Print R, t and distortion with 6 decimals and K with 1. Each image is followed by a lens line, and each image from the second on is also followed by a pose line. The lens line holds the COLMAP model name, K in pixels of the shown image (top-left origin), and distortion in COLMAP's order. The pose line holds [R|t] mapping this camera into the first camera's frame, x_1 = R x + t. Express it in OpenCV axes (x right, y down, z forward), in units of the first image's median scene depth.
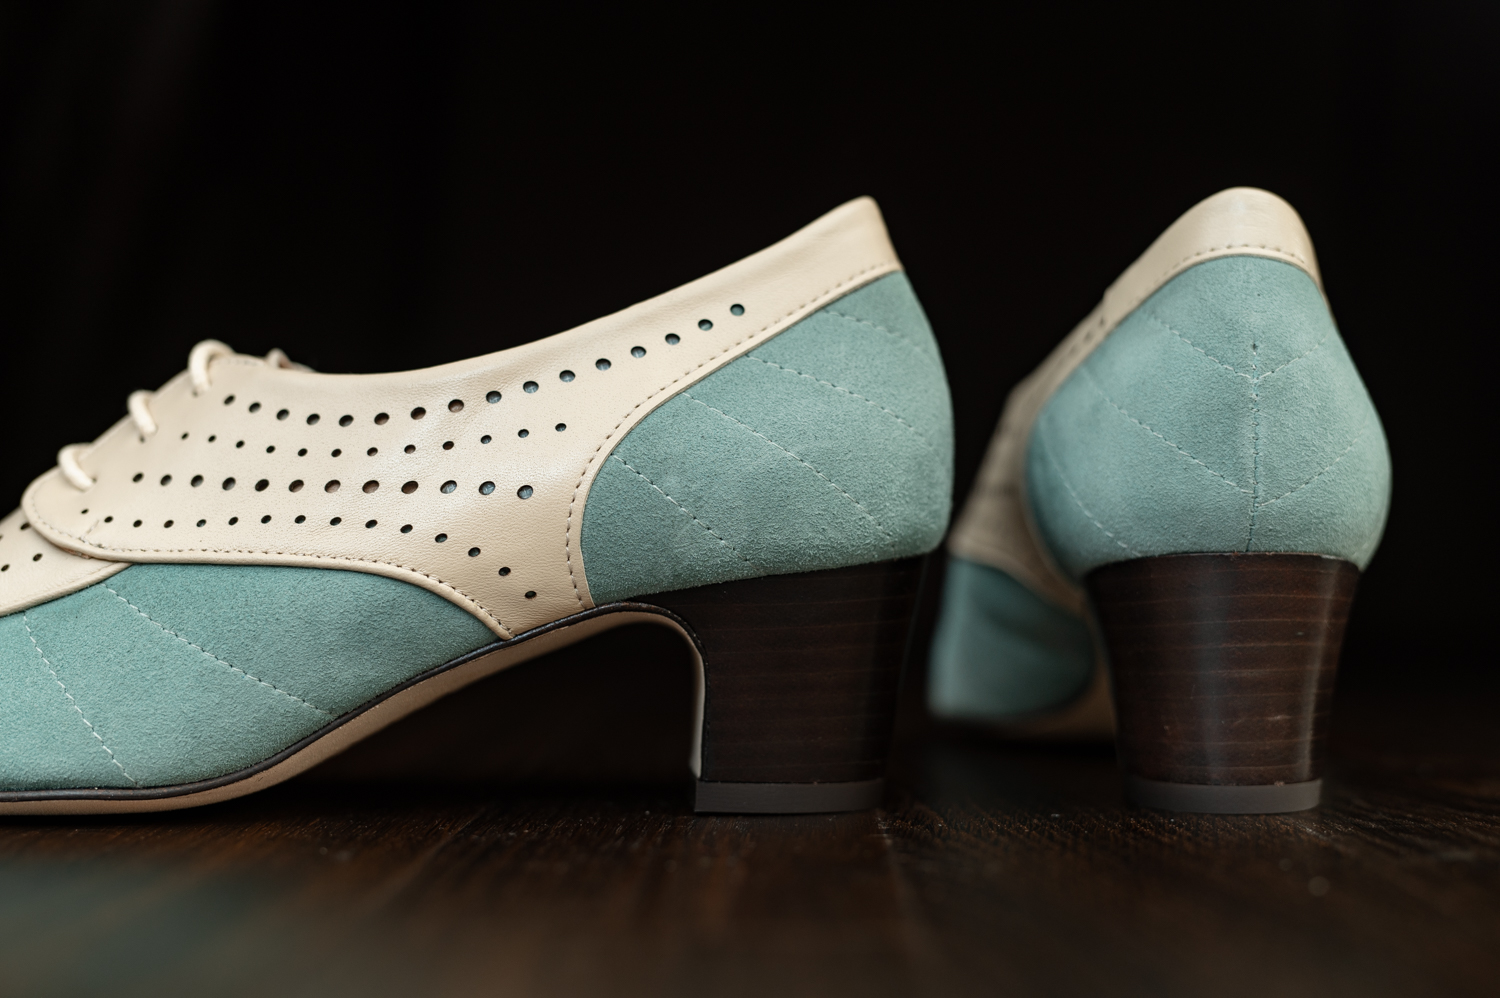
lens RADIAL K [[2025.8, 0, 750.0], [0, 2025.8, 499.0], [0, 0, 1]] dist [-0.017103, -0.044767]
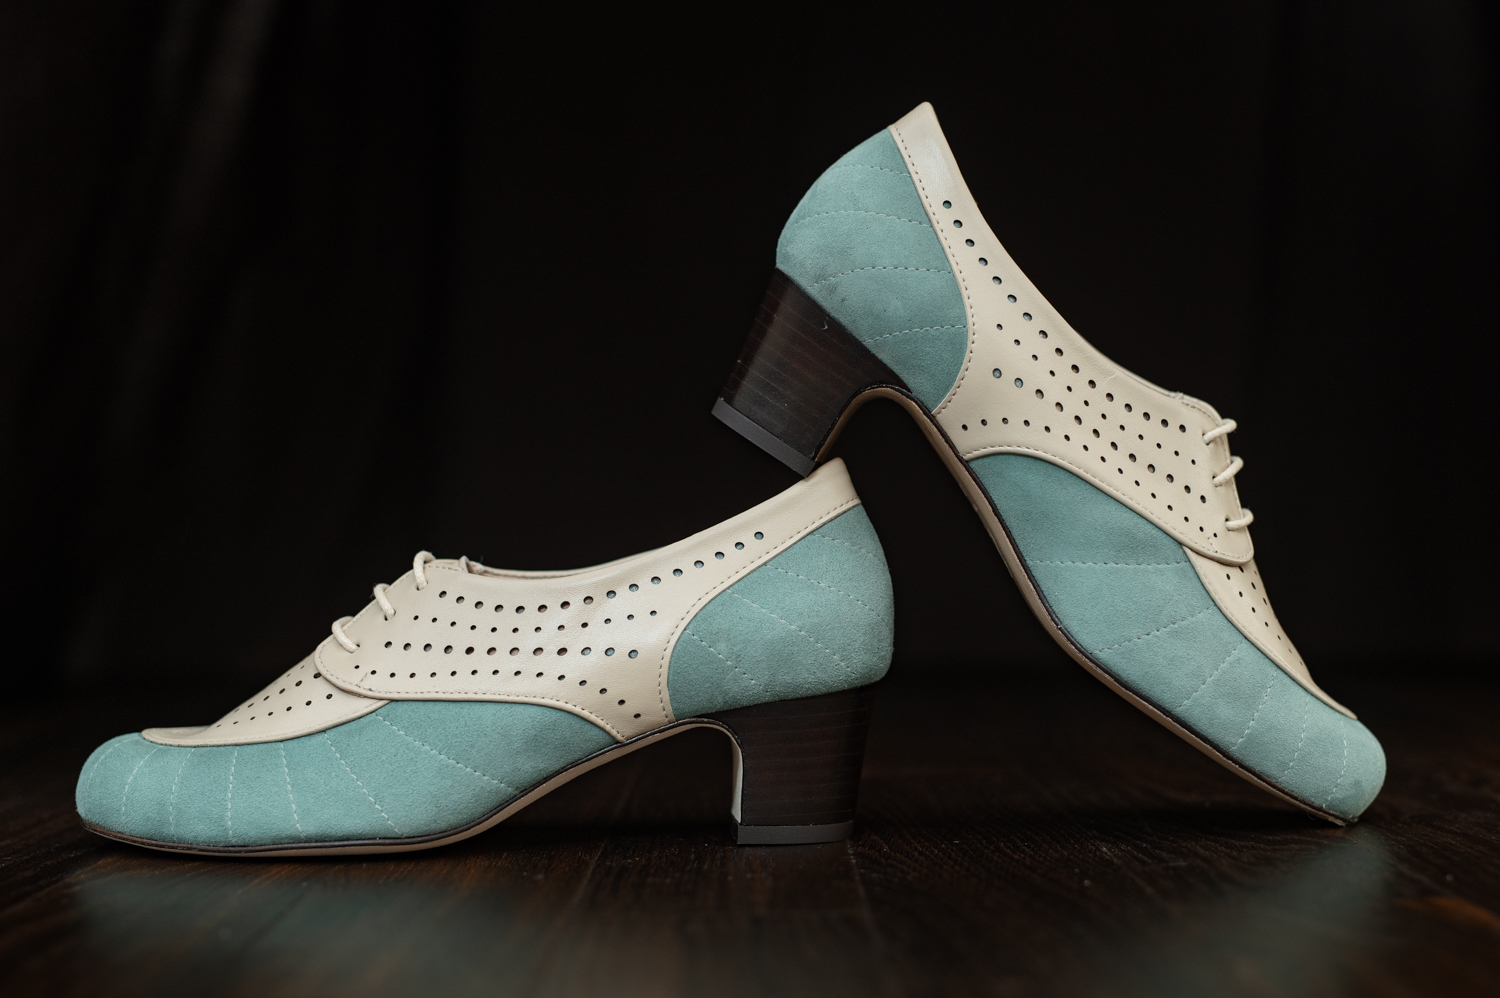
lens RADIAL K [[2188.4, 0, 802.0], [0, 2188.4, 501.9], [0, 0, 1]] dist [-0.026865, -0.041281]
pose [[0.999272, -0.015948, 0.034655, -0.033064], [0.015519, 0.999800, 0.012614, -0.146217], [-0.034850, -0.012067, 0.999320, -0.777733]]
